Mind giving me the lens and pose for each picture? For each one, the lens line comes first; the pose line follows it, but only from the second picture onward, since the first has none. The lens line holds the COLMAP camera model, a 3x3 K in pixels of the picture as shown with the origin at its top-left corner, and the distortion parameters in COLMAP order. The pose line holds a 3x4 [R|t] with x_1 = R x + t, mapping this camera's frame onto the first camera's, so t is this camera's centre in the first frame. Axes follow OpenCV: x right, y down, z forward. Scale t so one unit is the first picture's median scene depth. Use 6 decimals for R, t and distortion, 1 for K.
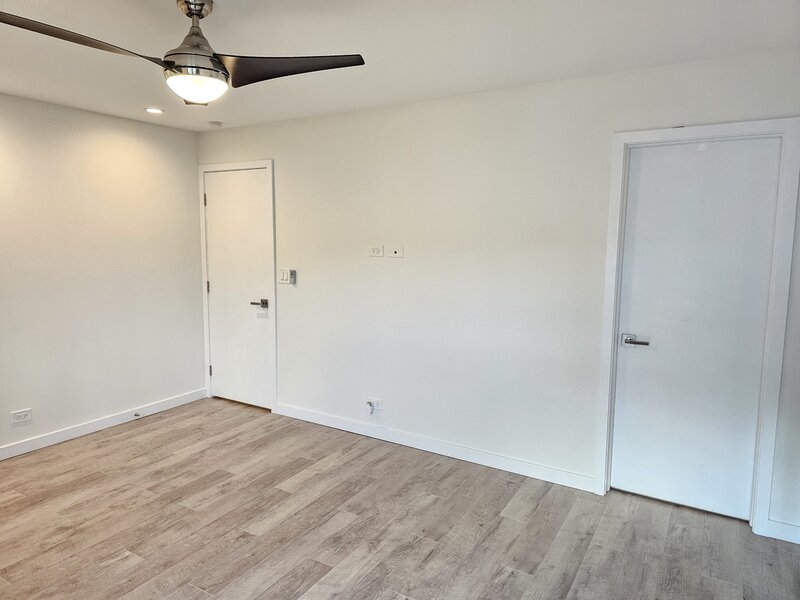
lens RADIAL K [[537.4, 0, 398.1], [0, 537.4, 294.8], [0, 0, 1]] dist [0.060759, -0.058413]
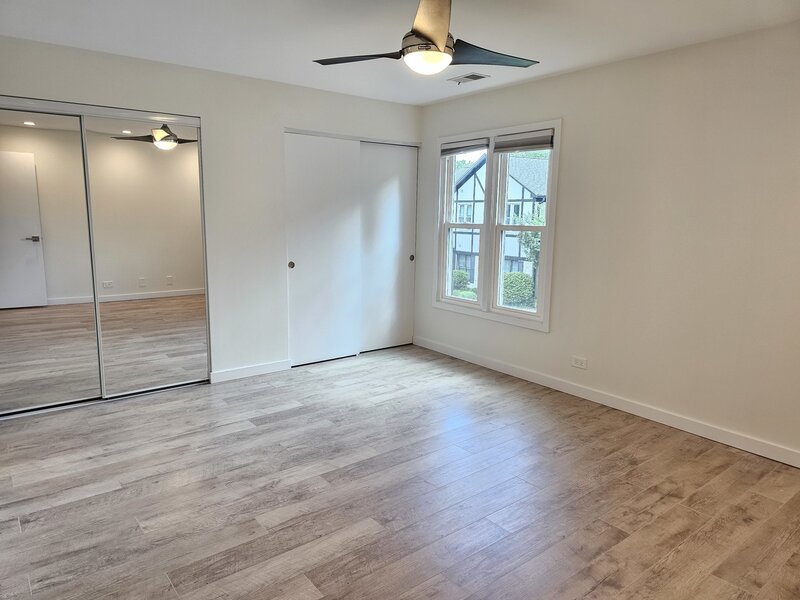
lens RADIAL K [[537.4, 0, 398.1], [0, 537.4, 294.8], [0, 0, 1]] dist [0.060759, -0.058413]
pose [[-0.936574, -0.071805, 0.343036, -0.571443], [0.017929, 0.967689, 0.251509, -0.138457], [-0.350011, 0.241707, -0.905025, 1.681456]]
